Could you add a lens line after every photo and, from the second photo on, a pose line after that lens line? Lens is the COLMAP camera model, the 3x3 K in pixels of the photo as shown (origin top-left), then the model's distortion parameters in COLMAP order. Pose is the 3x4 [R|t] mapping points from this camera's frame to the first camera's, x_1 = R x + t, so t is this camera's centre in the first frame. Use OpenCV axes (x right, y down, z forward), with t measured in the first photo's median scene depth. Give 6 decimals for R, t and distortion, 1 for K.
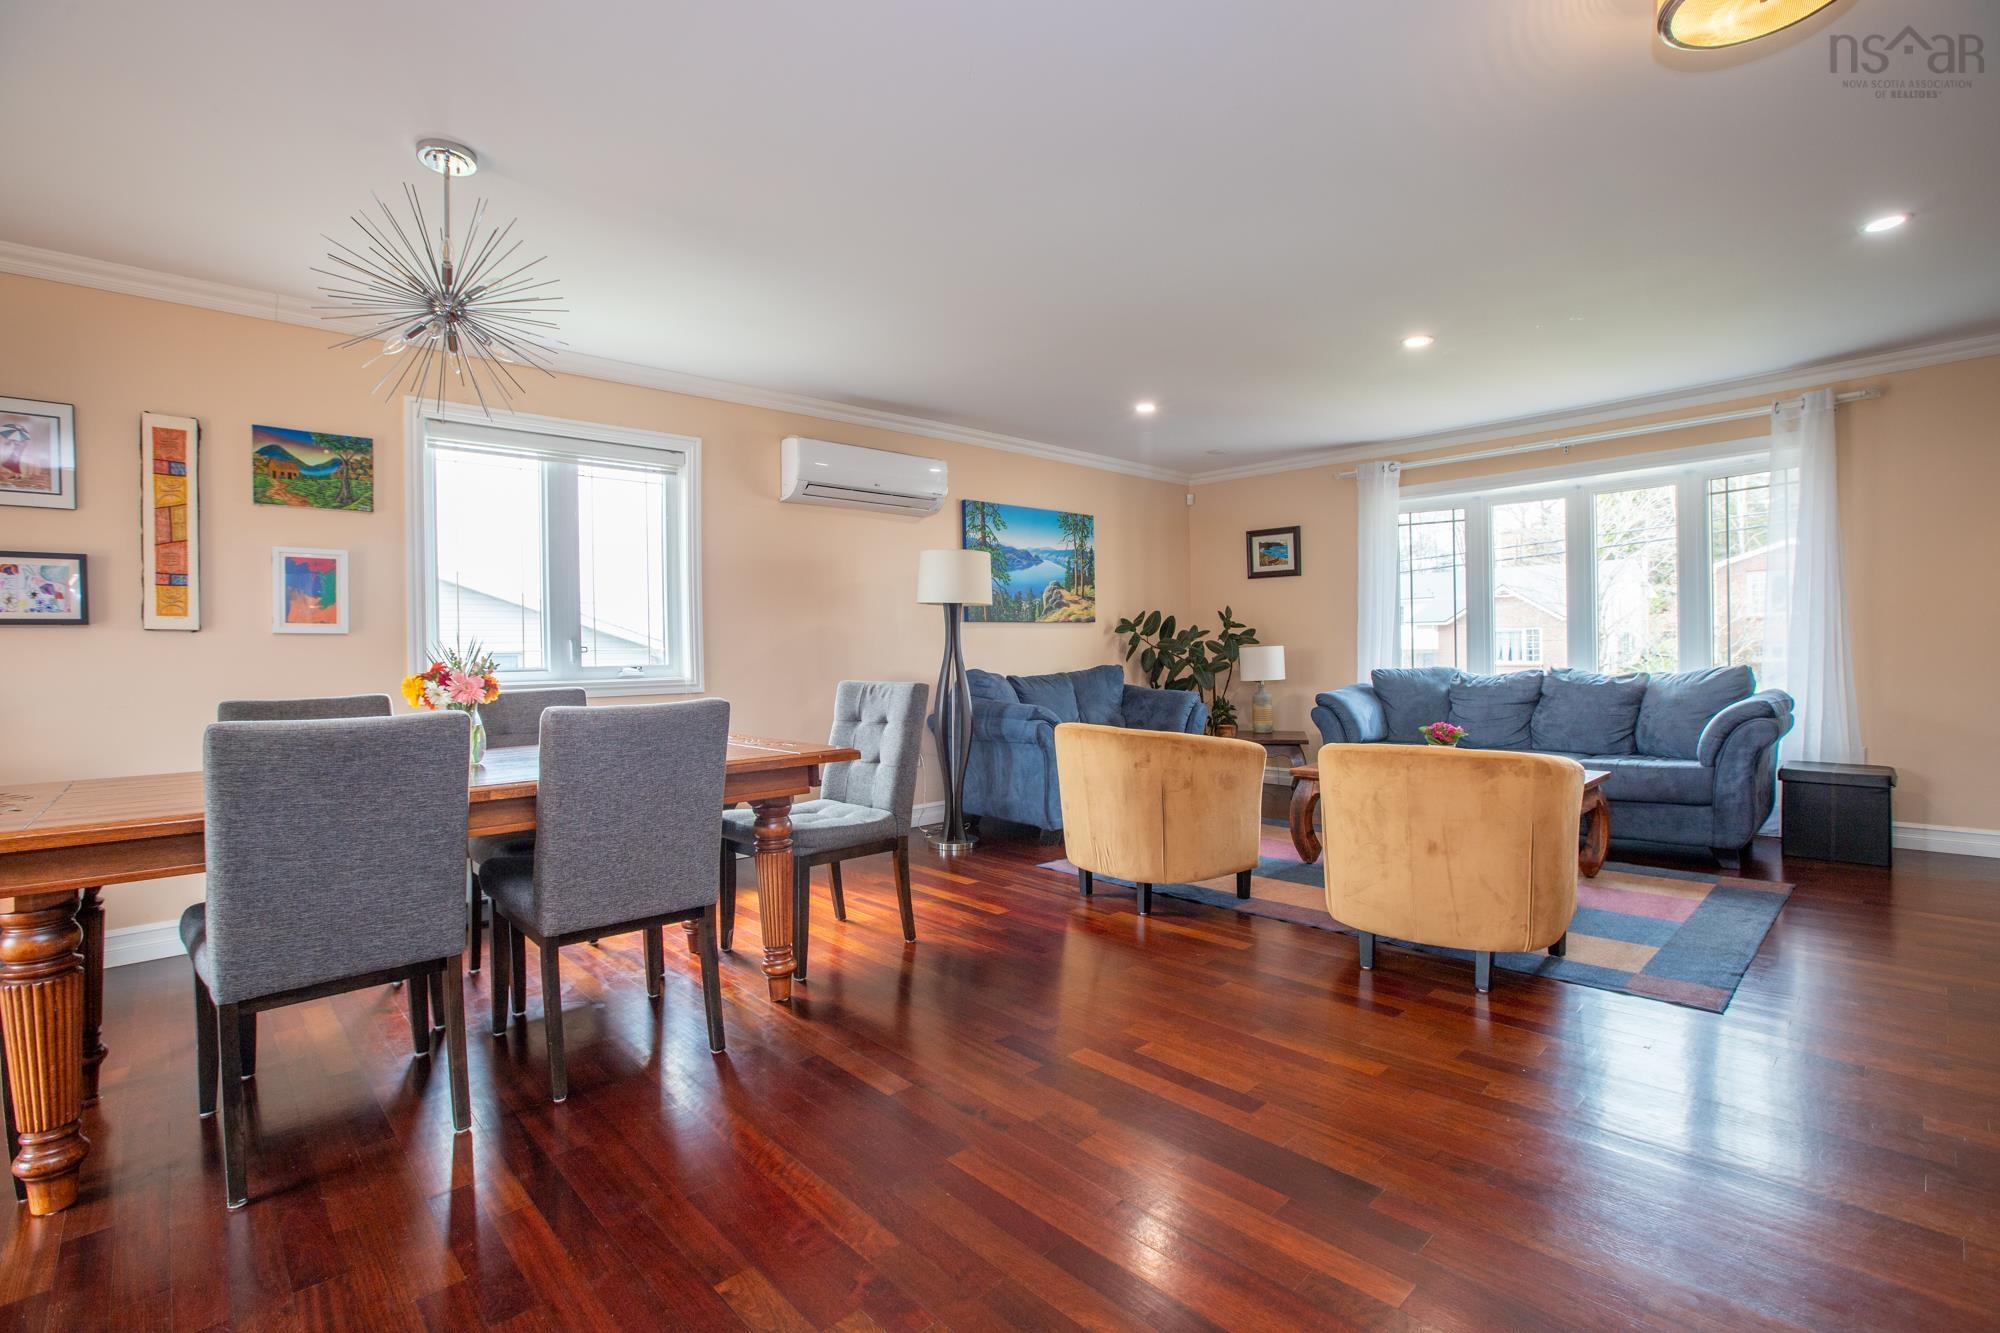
lens RADIAL K [[929.9, 0, 999.6], [0, 929.9, 659.1], [0, 0, 1]] dist [-0.022658, 0.002886]
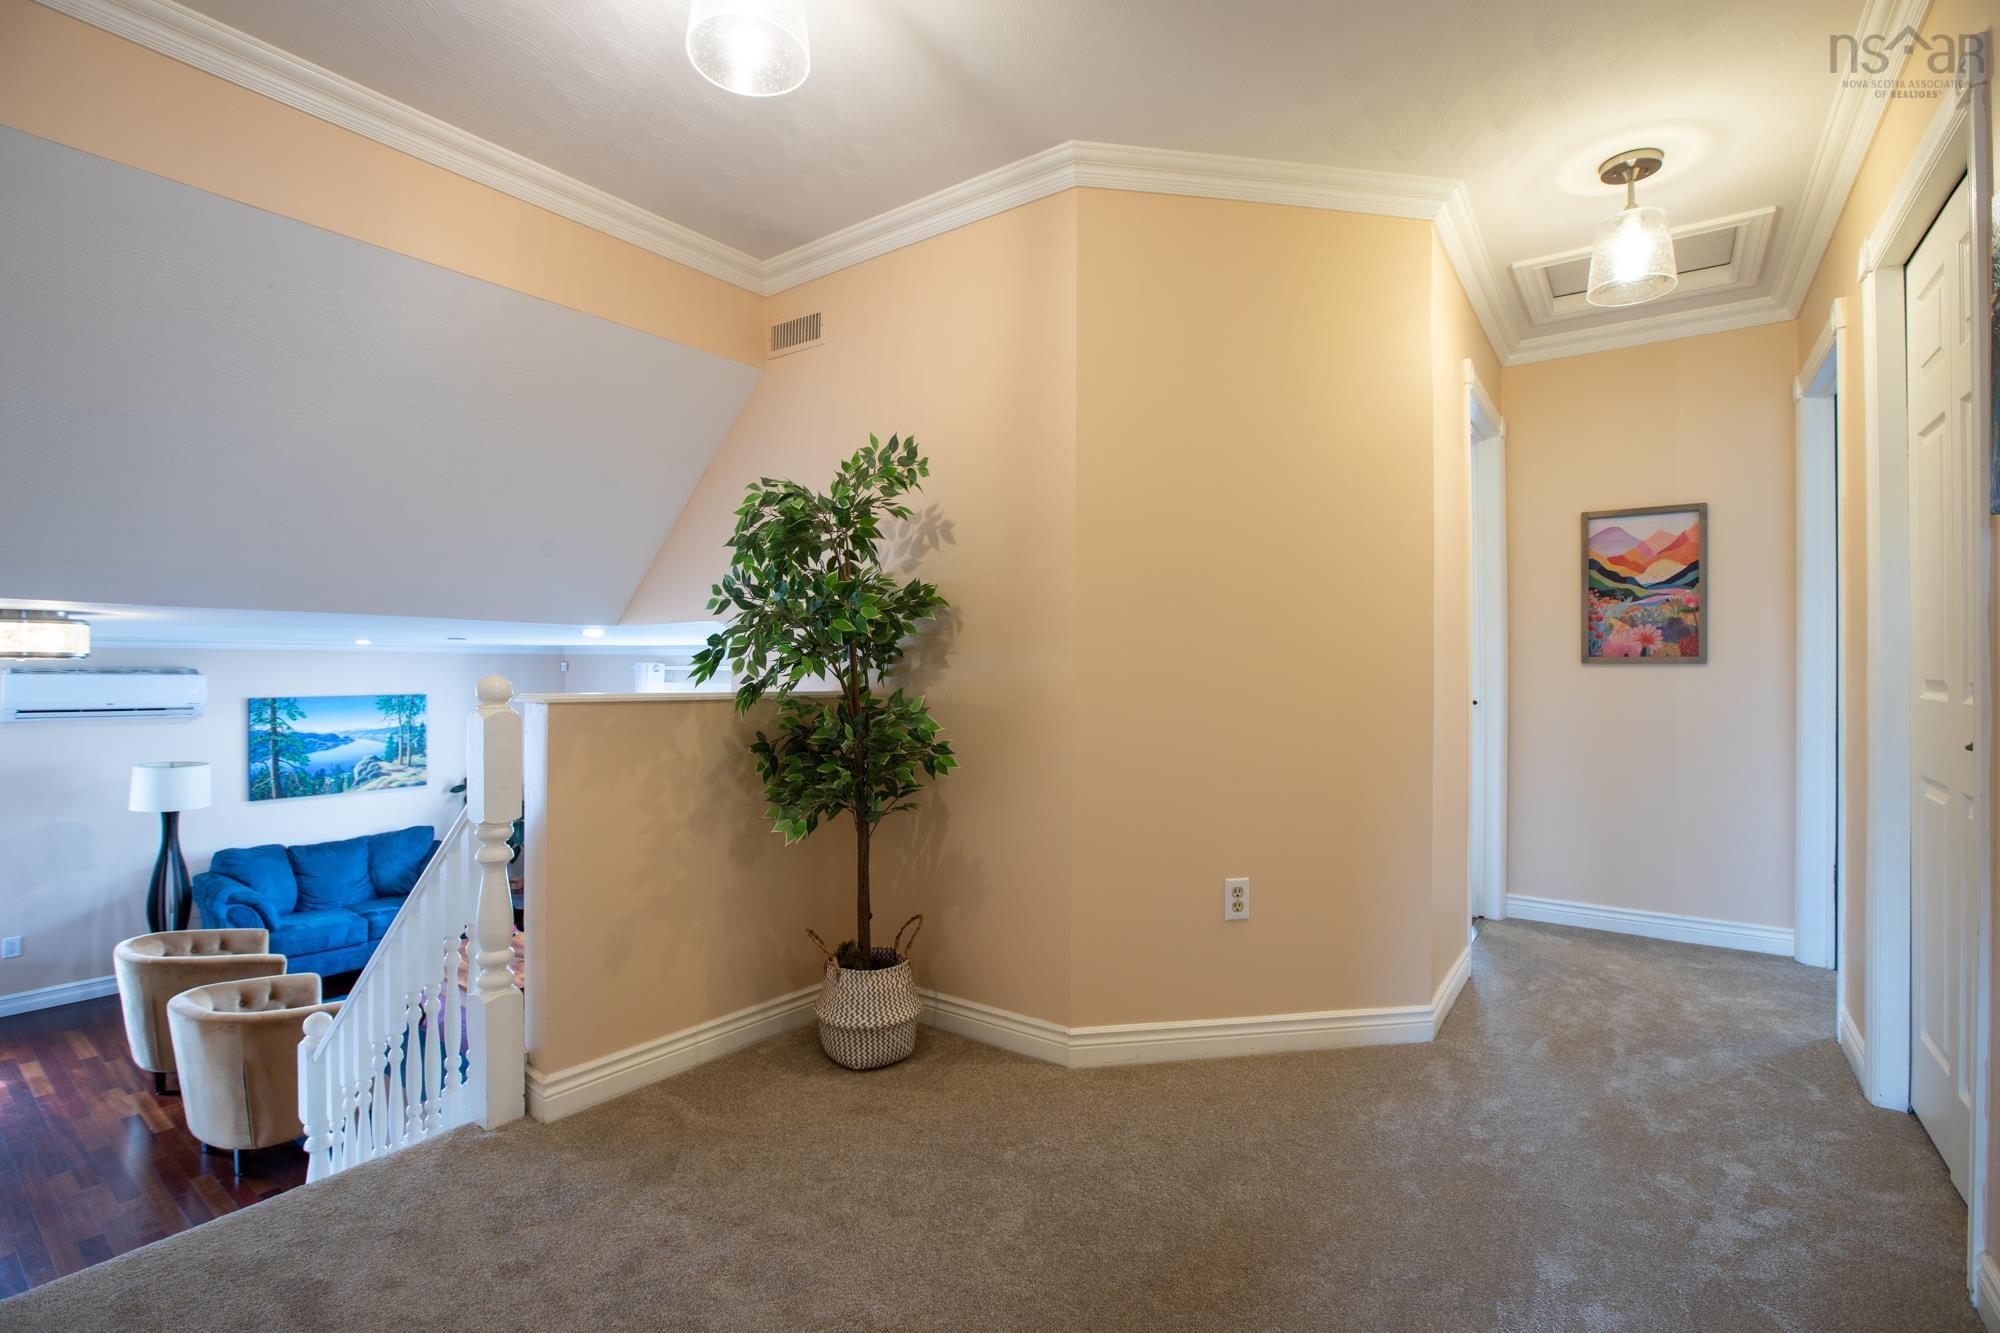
lens RADIAL K [[929.9, 0, 1003.7], [0, 929.9, 668.3], [0, 0, 1]] dist [-0.022658, 0.002886]
pose [[0.976506, 0.016633, 0.214847, 0.584895], [-0.011196, 0.999586, -0.026497, -0.171026], [-0.215199, 0.023469, 0.976288, -0.311434]]
